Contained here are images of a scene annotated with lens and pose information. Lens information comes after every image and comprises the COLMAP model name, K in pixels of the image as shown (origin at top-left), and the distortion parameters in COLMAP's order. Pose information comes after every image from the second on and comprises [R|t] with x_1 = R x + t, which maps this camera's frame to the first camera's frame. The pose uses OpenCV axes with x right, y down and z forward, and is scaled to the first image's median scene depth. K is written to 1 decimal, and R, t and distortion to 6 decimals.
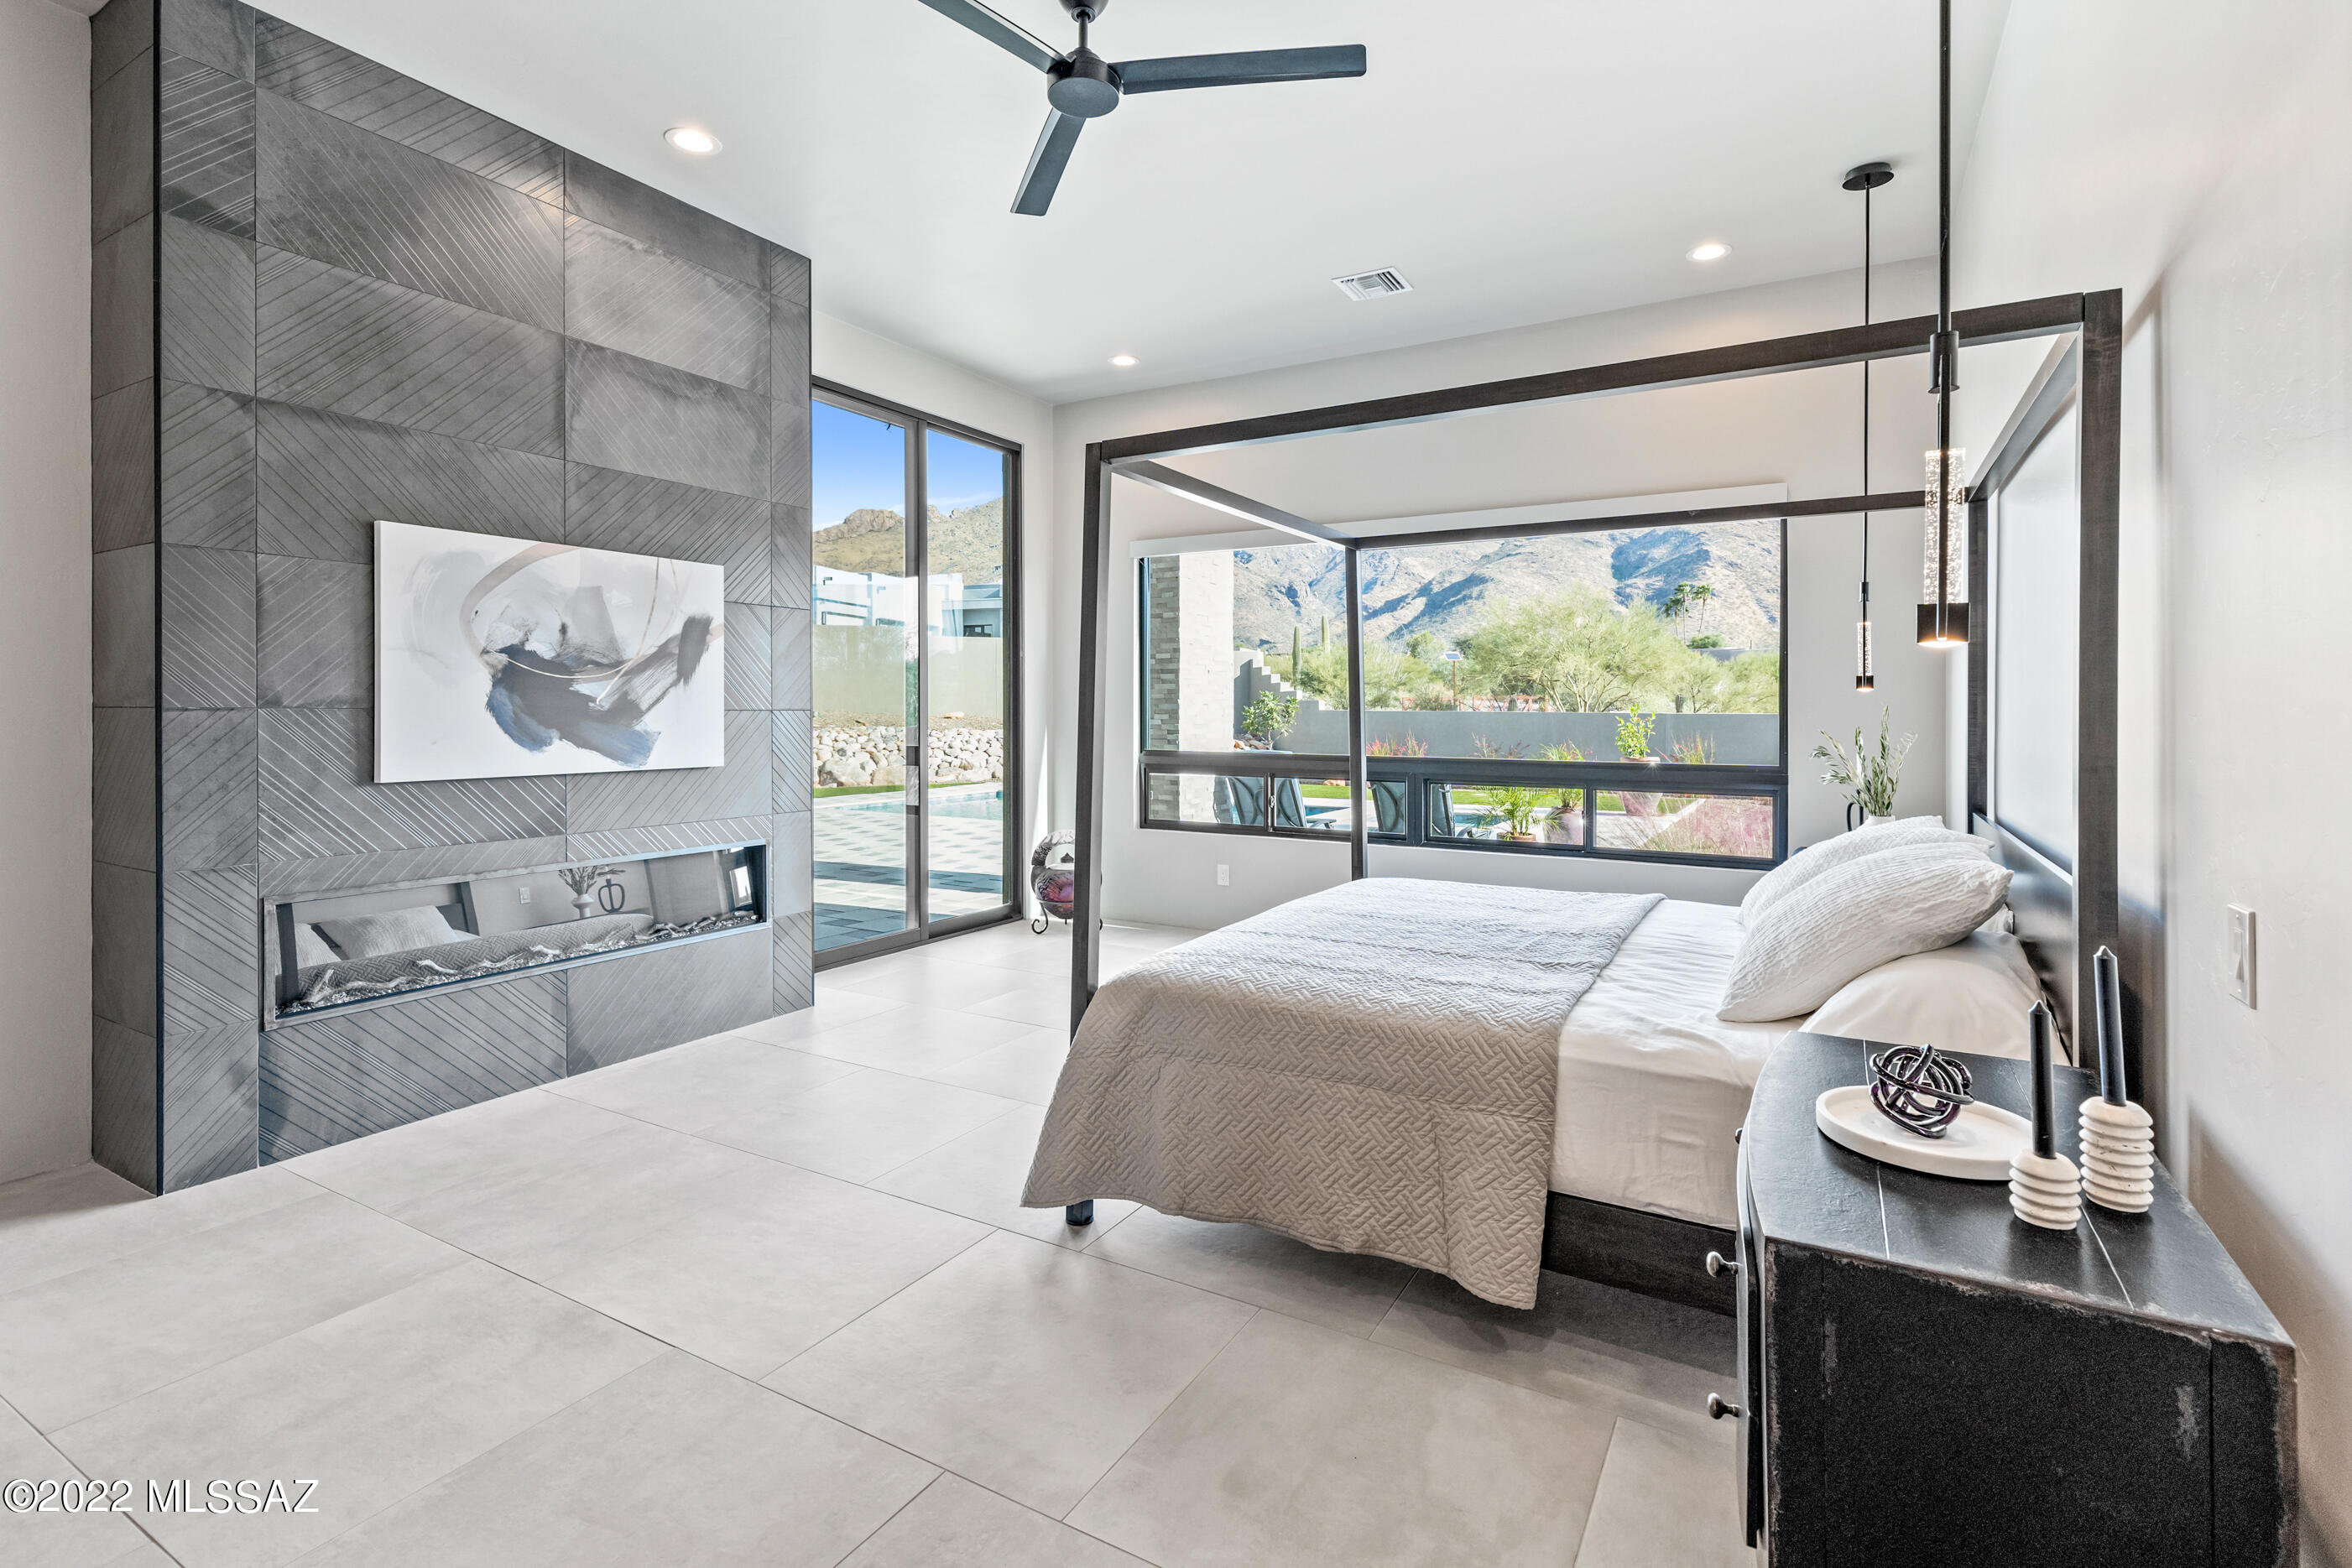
lens RADIAL K [[1094.4, 0, 1218.9], [0, 1094.4, 699.1], [0, 0, 1]] dist [0.005661, -0.000440]
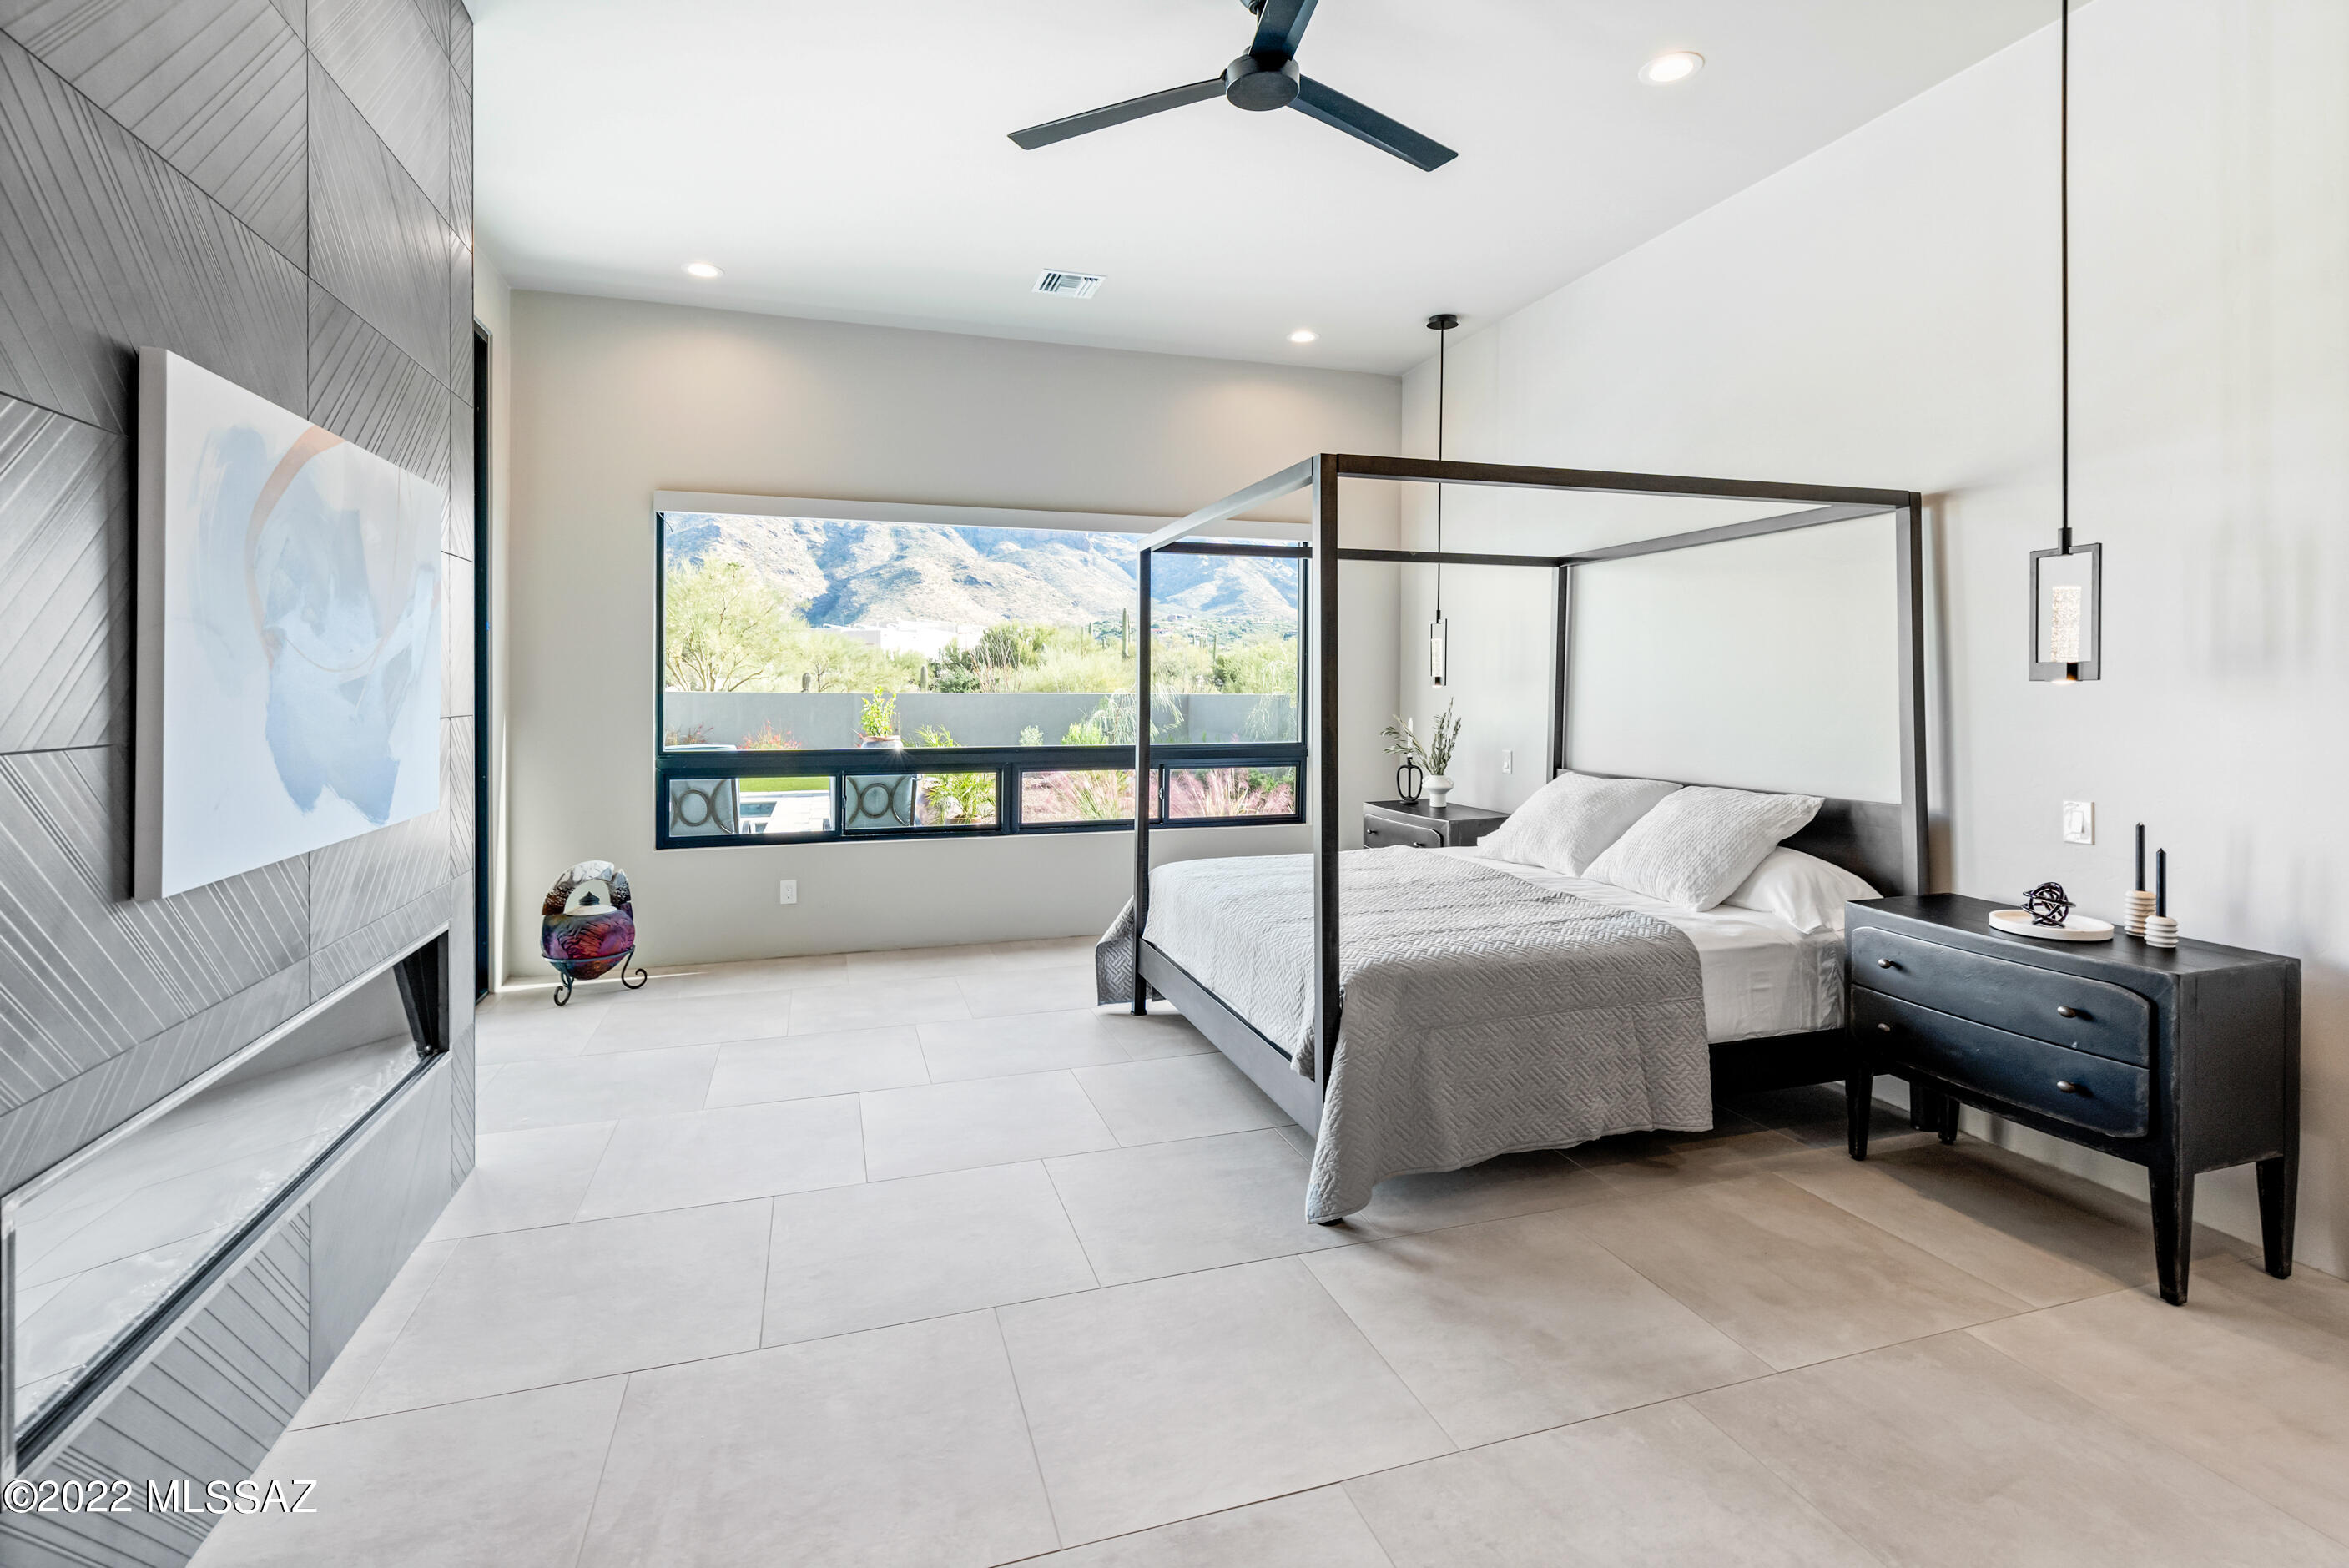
lens RADIAL K [[1093.2, 0, 1180.8], [0, 1093.2, 685.7], [0, 0, 1]] dist [0.005661, -0.000440]
pose [[0.677317, -0.002015, 0.735688, -0.671607], [-0.005667, 0.999952, 0.007956, -0.018254], [-0.735669, -0.009558, 0.677274, 0.291460]]
